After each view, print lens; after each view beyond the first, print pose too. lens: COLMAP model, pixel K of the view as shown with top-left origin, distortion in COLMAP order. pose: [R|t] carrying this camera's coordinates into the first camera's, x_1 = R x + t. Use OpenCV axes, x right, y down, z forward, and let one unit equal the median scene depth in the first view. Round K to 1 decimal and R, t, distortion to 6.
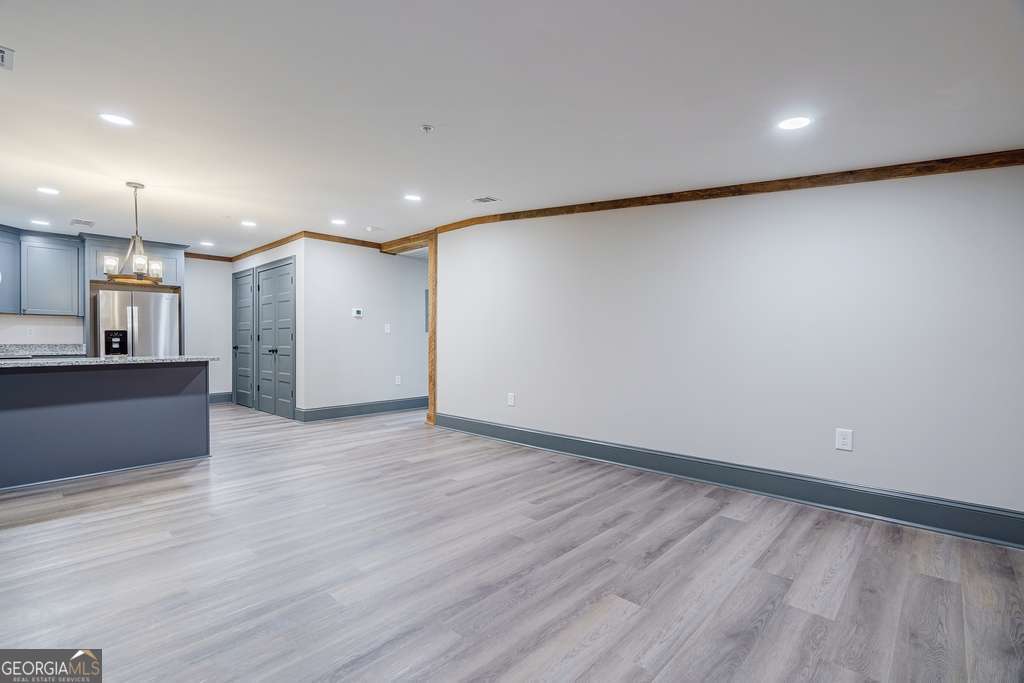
lens RADIAL K [[466.0, 0, 504.0], [0, 466.0, 347.6], [0, 0, 1]] dist [-0.005020, 0.003497]
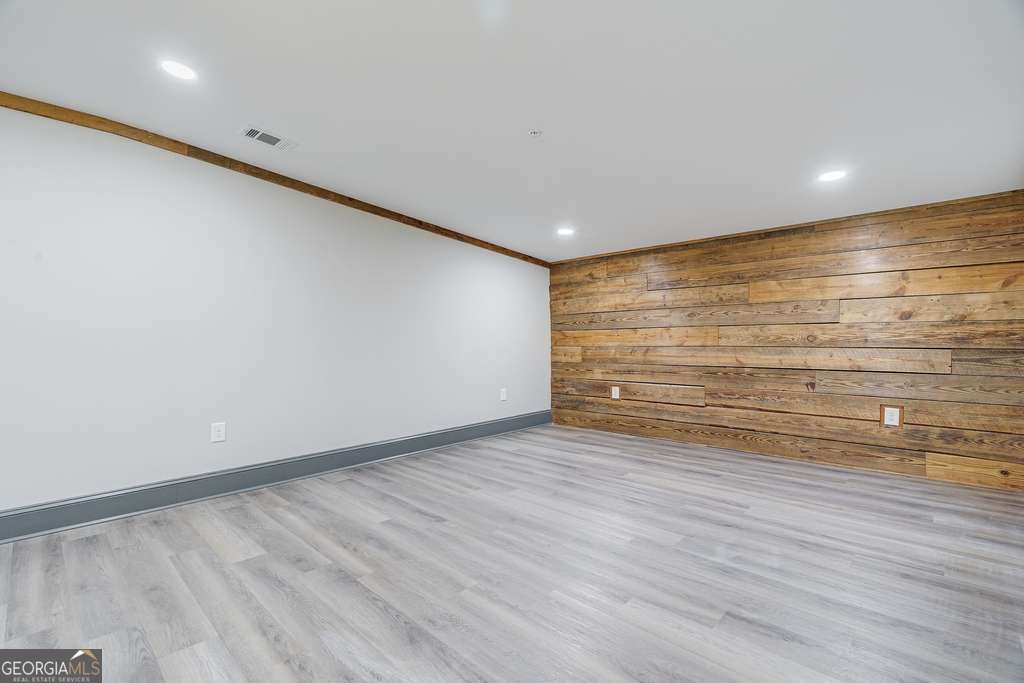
lens RADIAL K [[466.0, 0, 511.9], [0, 466.0, 342.1], [0, 0, 1]] dist [-0.005020, 0.003497]
pose [[-0.000558, -0.009191, 0.999958, -0.557018], [0.026604, 0.999604, 0.009203, -0.010663], [-0.999646, 0.026608, -0.000313, 0.493763]]
